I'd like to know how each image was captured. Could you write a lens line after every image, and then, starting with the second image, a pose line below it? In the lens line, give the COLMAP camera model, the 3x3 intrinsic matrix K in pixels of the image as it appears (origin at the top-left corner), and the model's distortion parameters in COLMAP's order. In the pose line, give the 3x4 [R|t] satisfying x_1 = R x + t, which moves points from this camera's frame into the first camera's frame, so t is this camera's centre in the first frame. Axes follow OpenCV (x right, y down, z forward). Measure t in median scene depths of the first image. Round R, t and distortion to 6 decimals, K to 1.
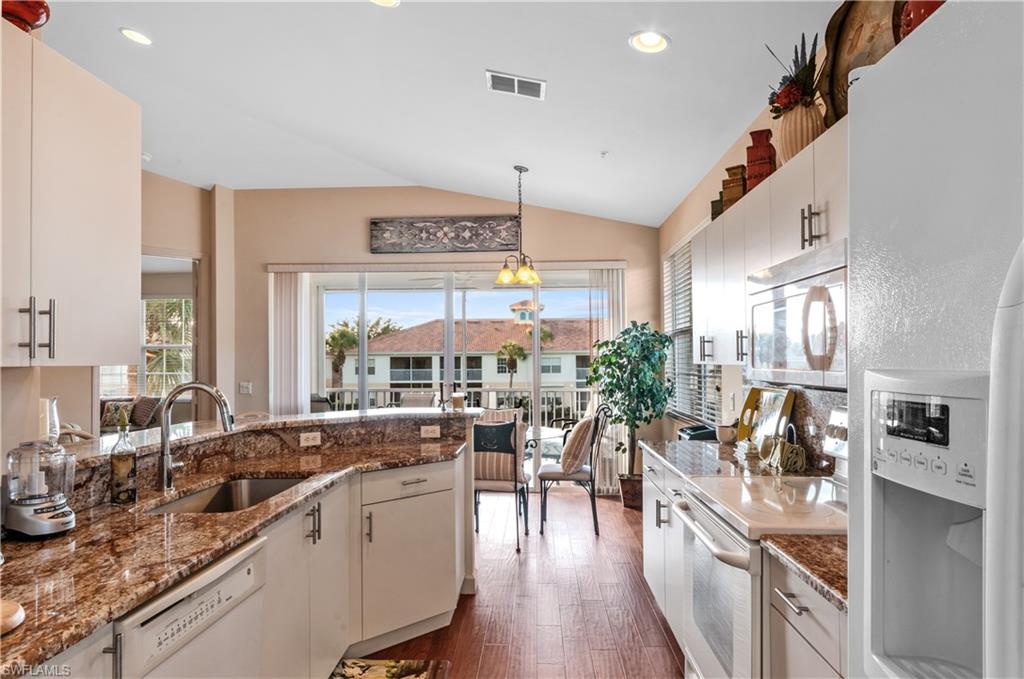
lens RADIAL K [[599.4, 0, 523.2], [0, 599.4, 367.5], [0, 0, 1]] dist [0.004332, 0.000544]
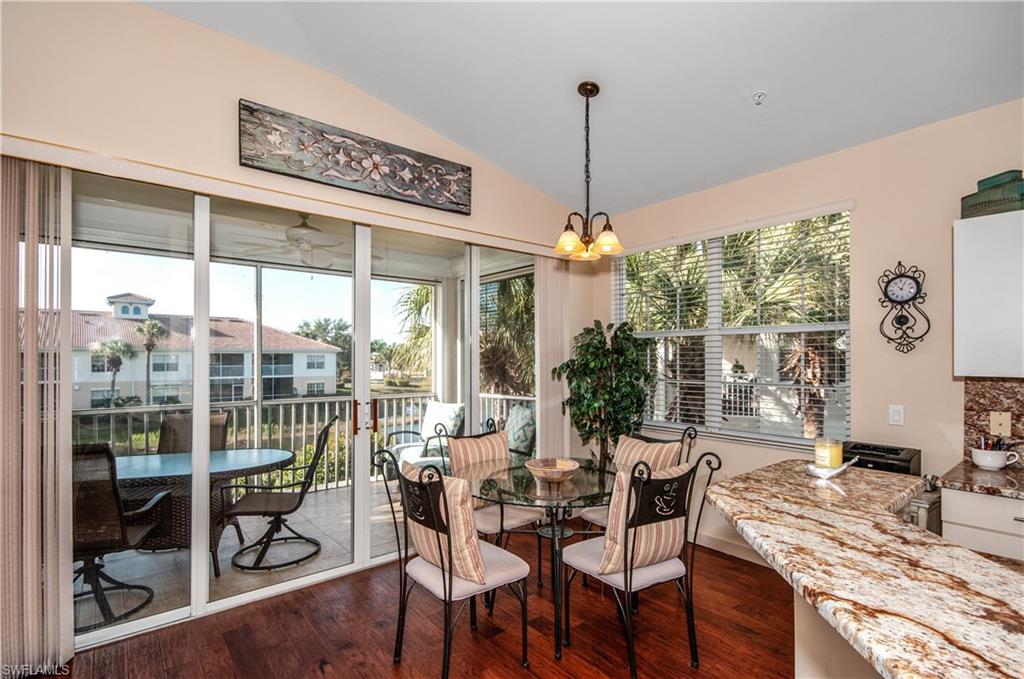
lens RADIAL K [[475.7, 0, 508.8], [0, 475.7, 365.5], [0, 0, 1]] dist [-0.002004, -0.000212]
pose [[0.750563, -0.003791, 0.660788, -0.344768], [0.001952, 0.999992, 0.003520, -0.013594], [-0.660796, -0.001352, 0.750565, 0.515791]]
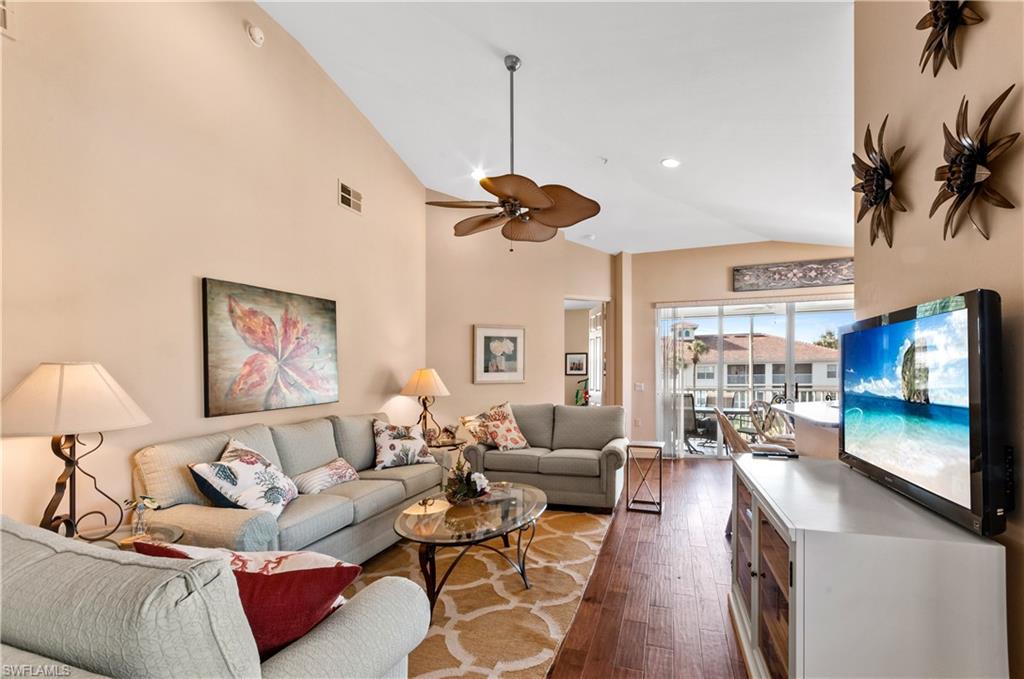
lens RADIAL K [[454.0, 0, 519.9], [0, 454.0, 374.6], [0, 0, 1]] dist [-0.000962, -0.000599]
pose [[0.957863, -0.000107, -0.287225, -0.417192], [0.000129, 1.000000, 0.000056, 0.003520], [0.287225, -0.000091, 0.957863, -0.156808]]
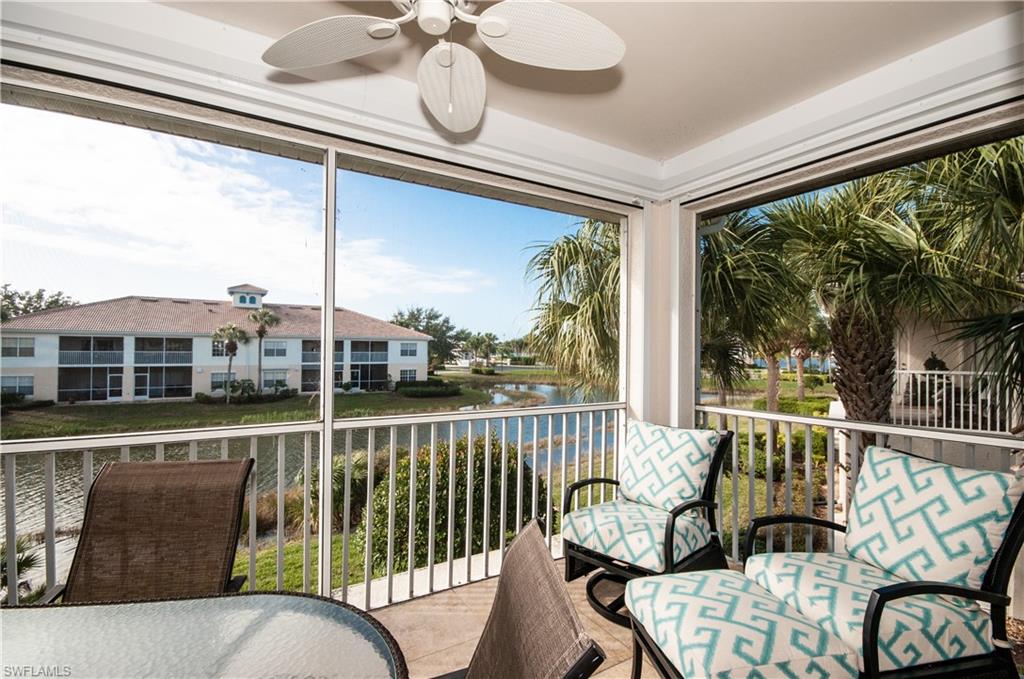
lens RADIAL K [[454.0, 0, 515.3], [0, 454.0, 347.2], [0, 0, 1]] dist [-0.000962, -0.000599]
pose [[0.841622, 0.016804, 0.539806, -0.213899], [-0.011637, 0.999848, -0.012982, -0.010766], [-0.539942, 0.004645, 0.841689, 0.969951]]
